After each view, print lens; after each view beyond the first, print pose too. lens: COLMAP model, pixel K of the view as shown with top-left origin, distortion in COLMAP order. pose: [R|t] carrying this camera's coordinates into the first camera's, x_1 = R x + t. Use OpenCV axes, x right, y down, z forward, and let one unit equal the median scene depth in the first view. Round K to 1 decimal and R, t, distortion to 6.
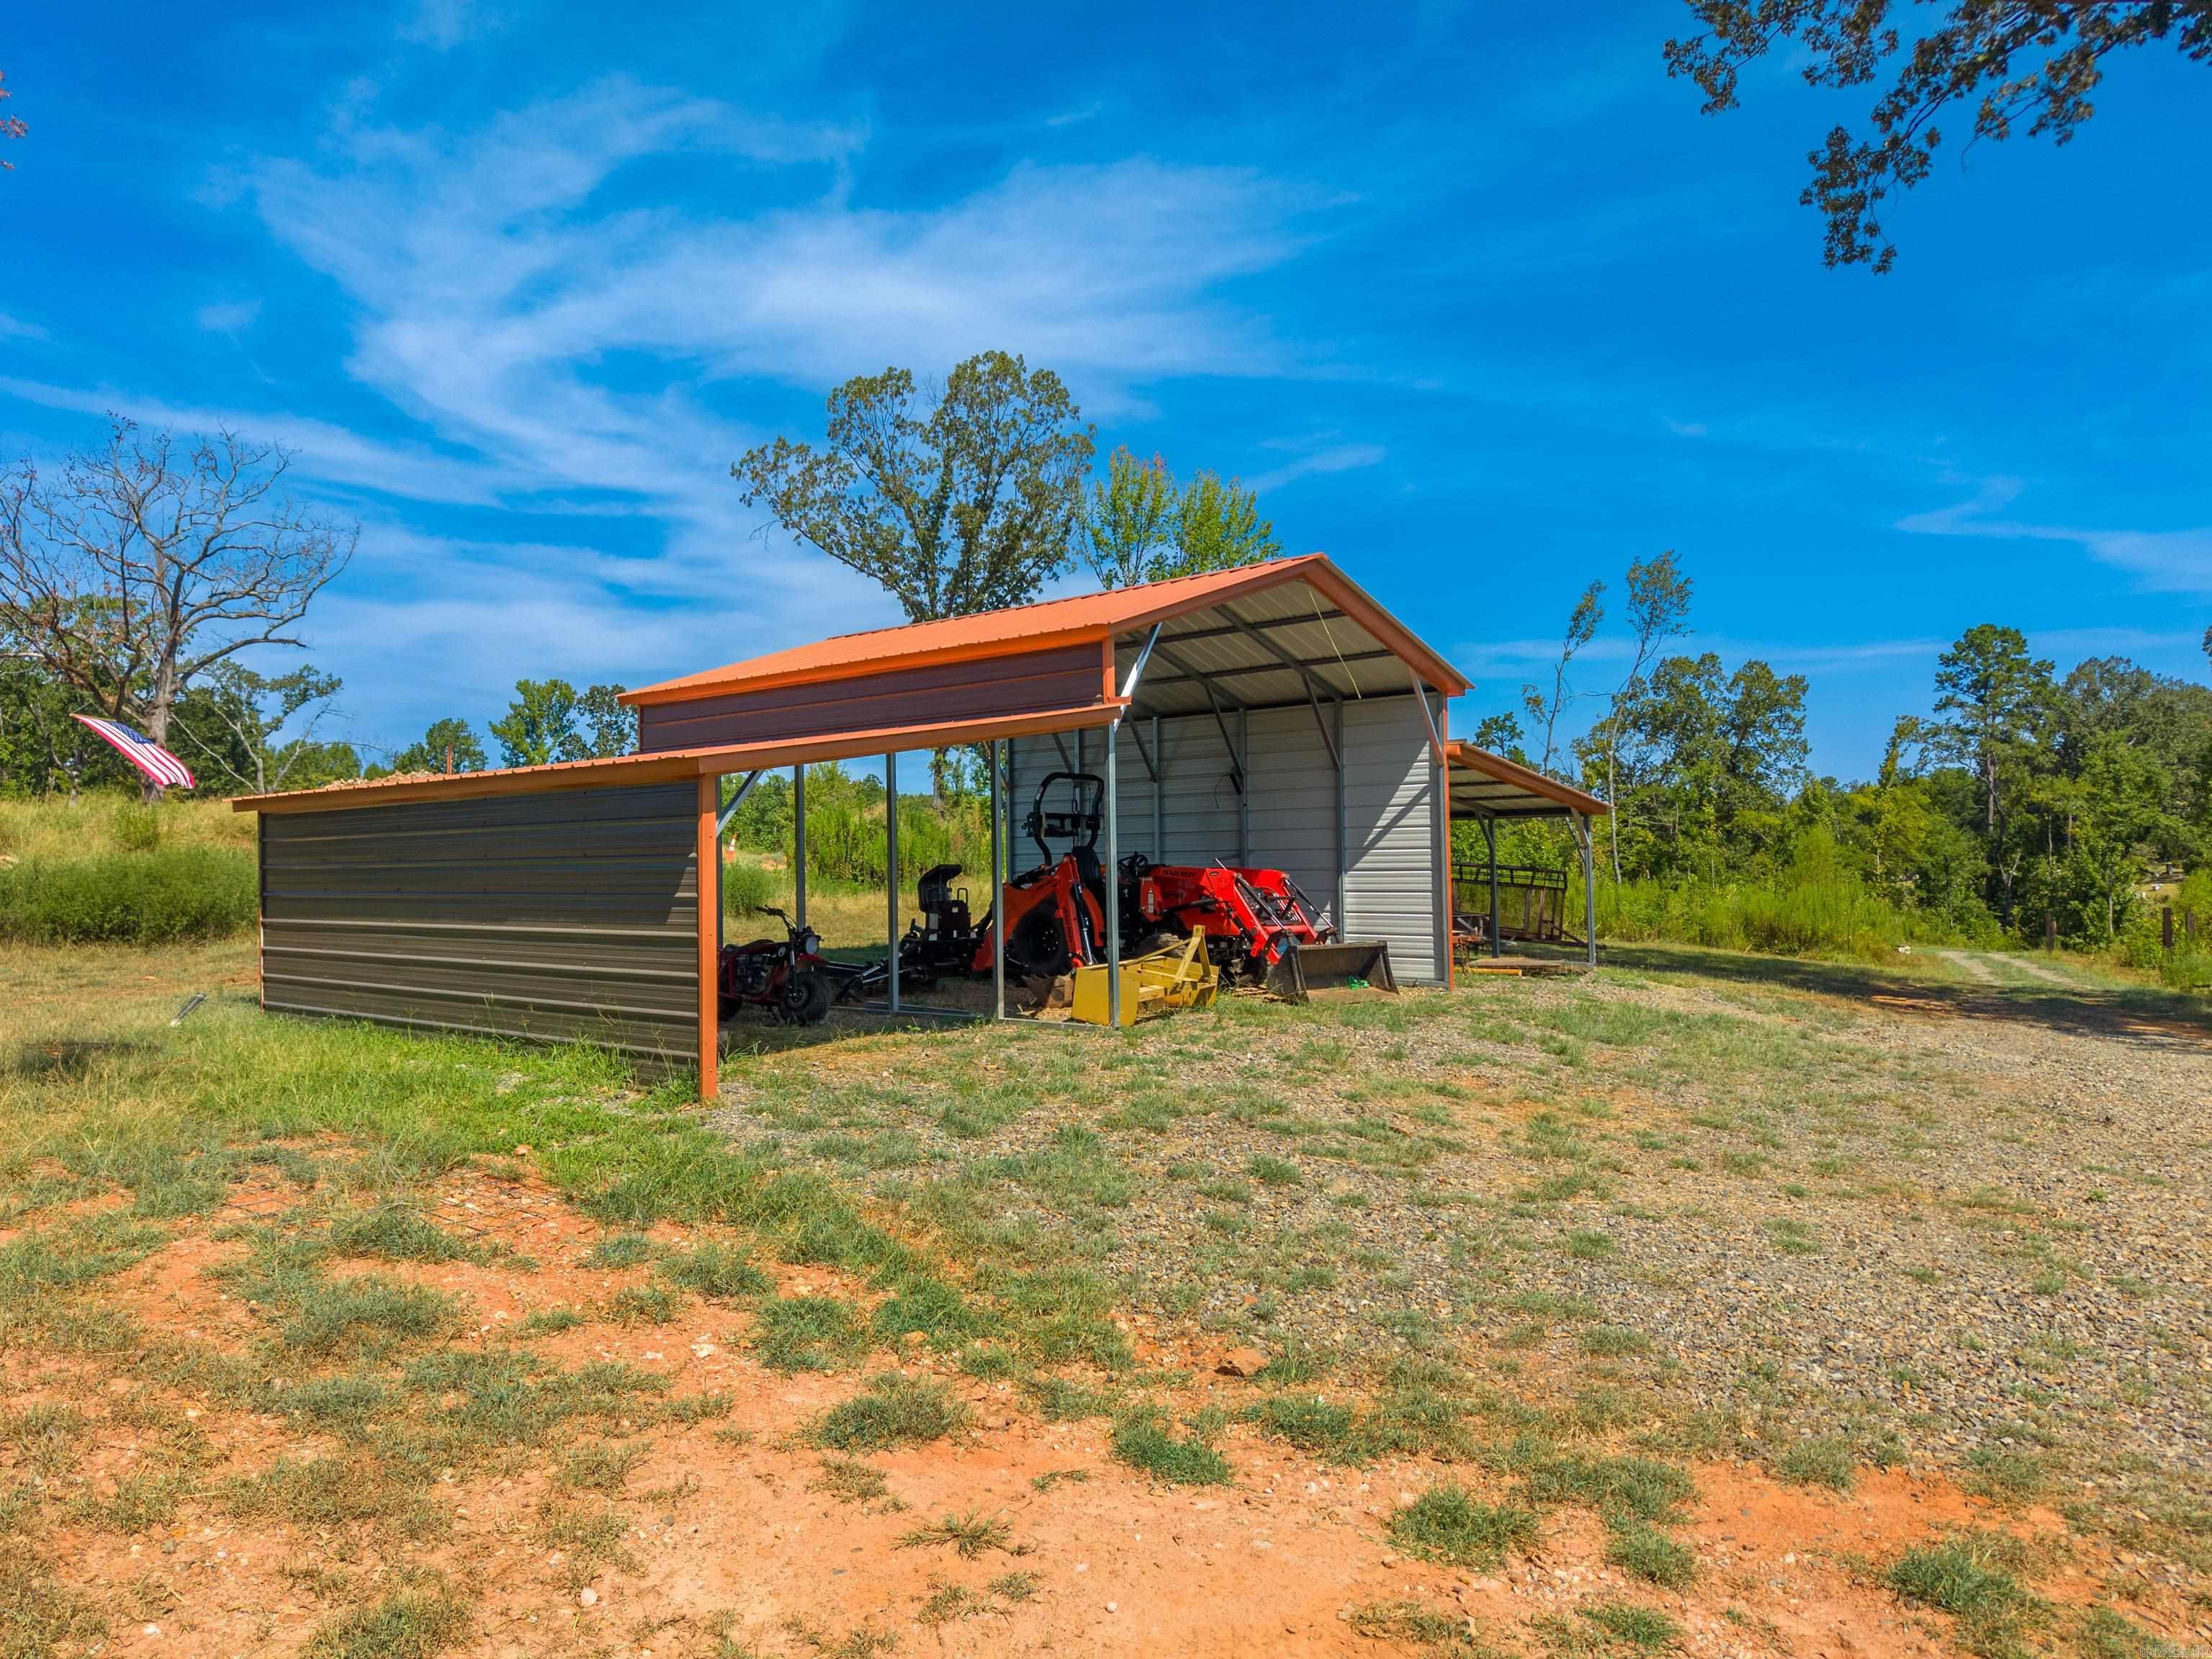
lens RADIAL K [[1529.1, 0, 1066.2], [0, 1529.1, 857.9], [0, 0, 1]] dist [0.042067, -0.022506]
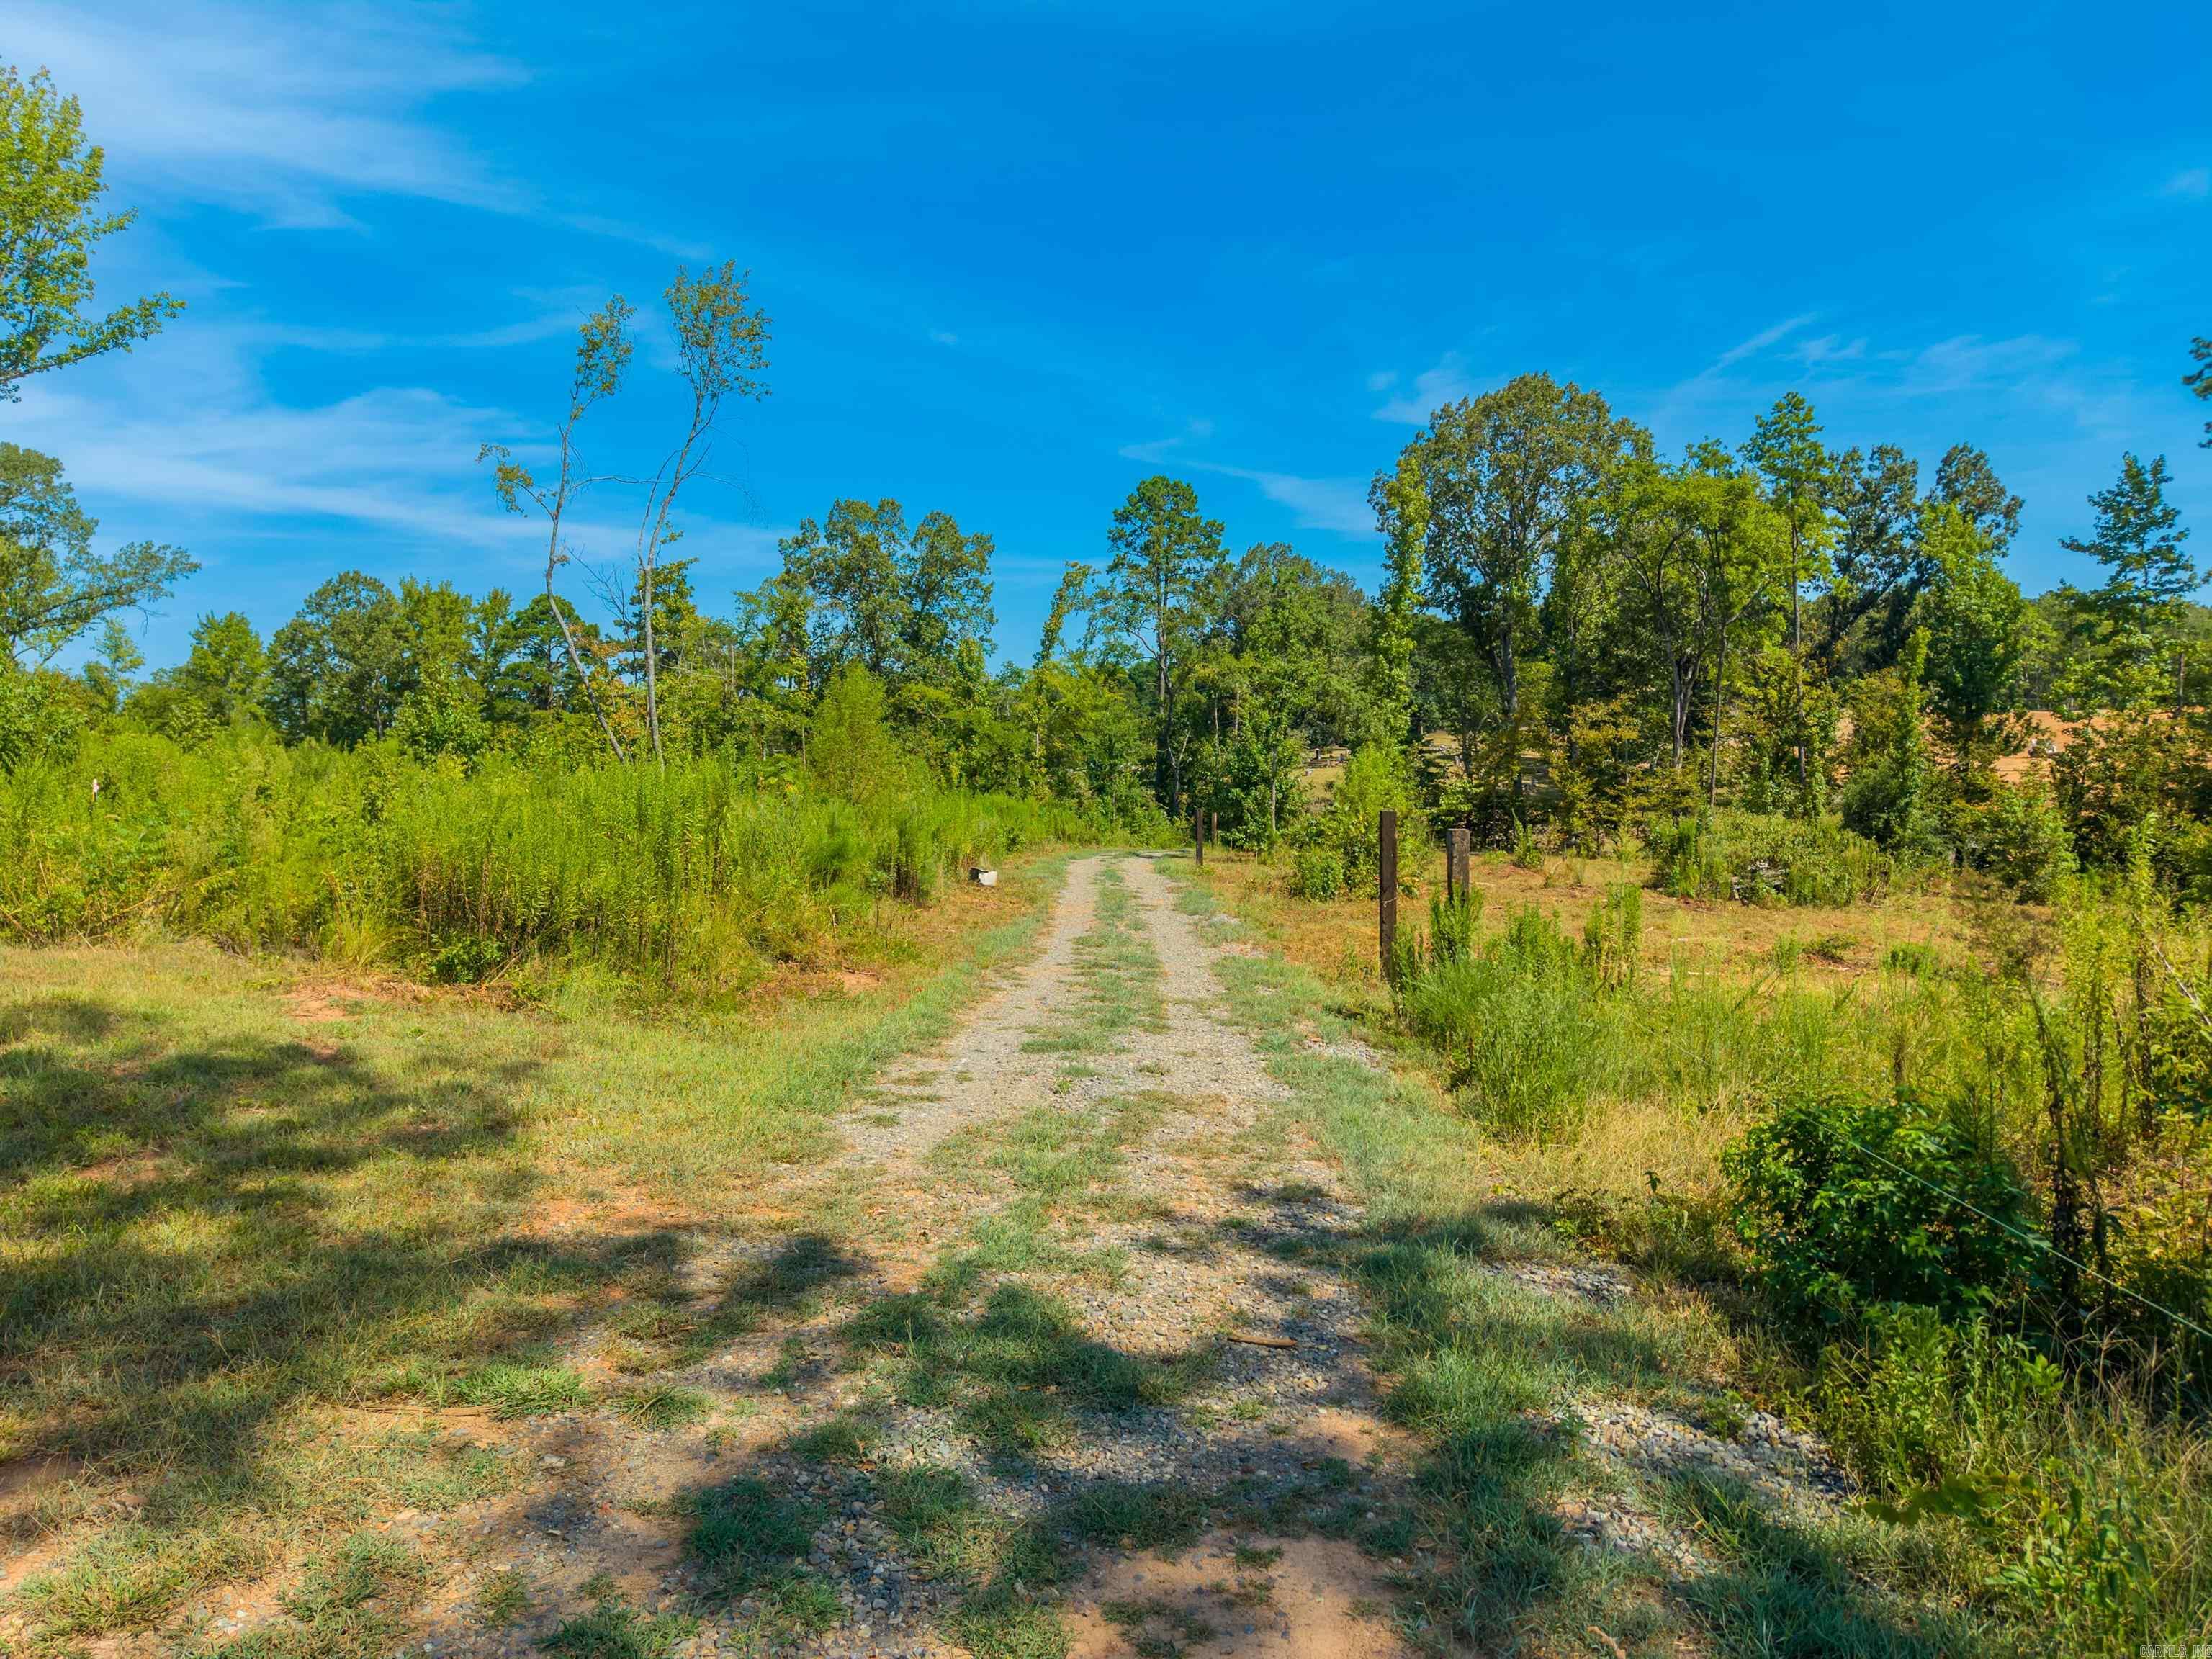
lens RADIAL K [[1529.1, 0, 1102.7], [0, 1529.1, 849.0], [0, 0, 1]] dist [0.042067, -0.022506]
pose [[0.884624, -0.026719, 0.465539, 0.196296], [-0.004468, 0.997825, 0.065760, 0.006255], [-0.466284, -0.060253, 0.882581, 0.294839]]
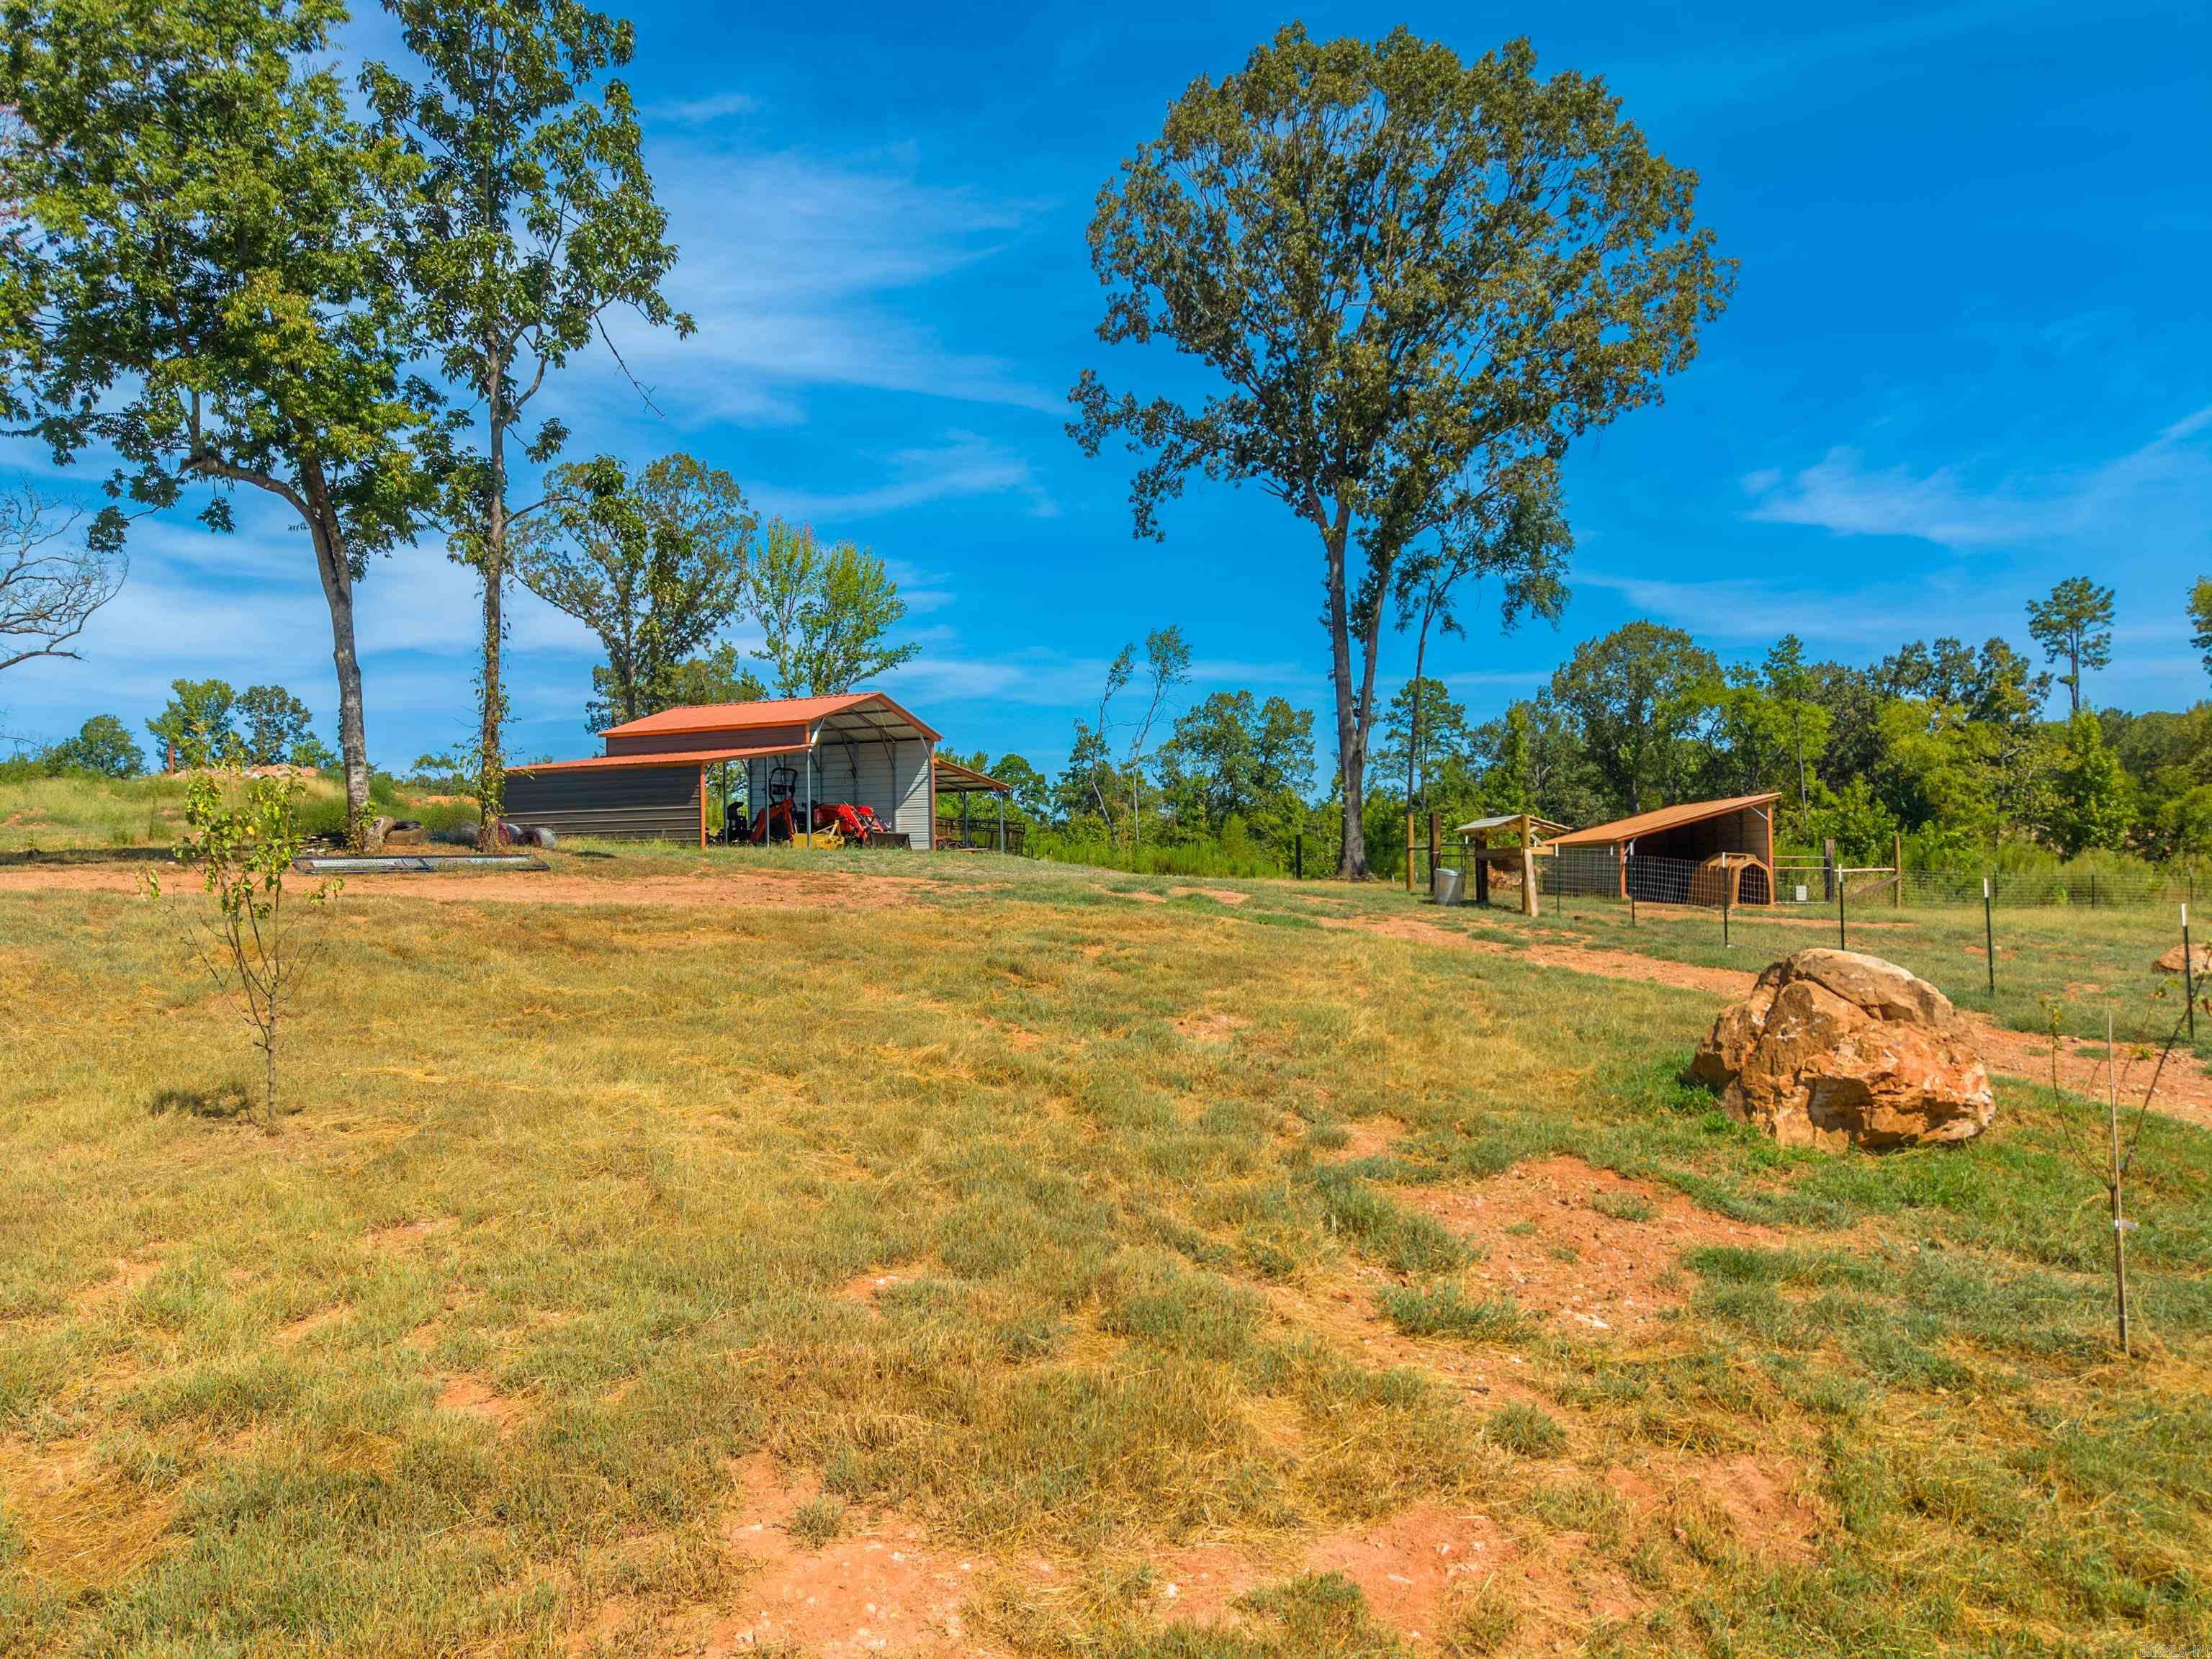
lens RADIAL K [[1529.1, 0, 1106.8], [0, 1529.1, 835.7], [0, 0, 1]] dist [0.042067, -0.022506]
pose [[0.966724, 0.005123, 0.255769, -0.026412], [0.000155, 0.999788, -0.020608, 0.021981], [-0.255820, 0.019962, 0.966518, -0.317397]]
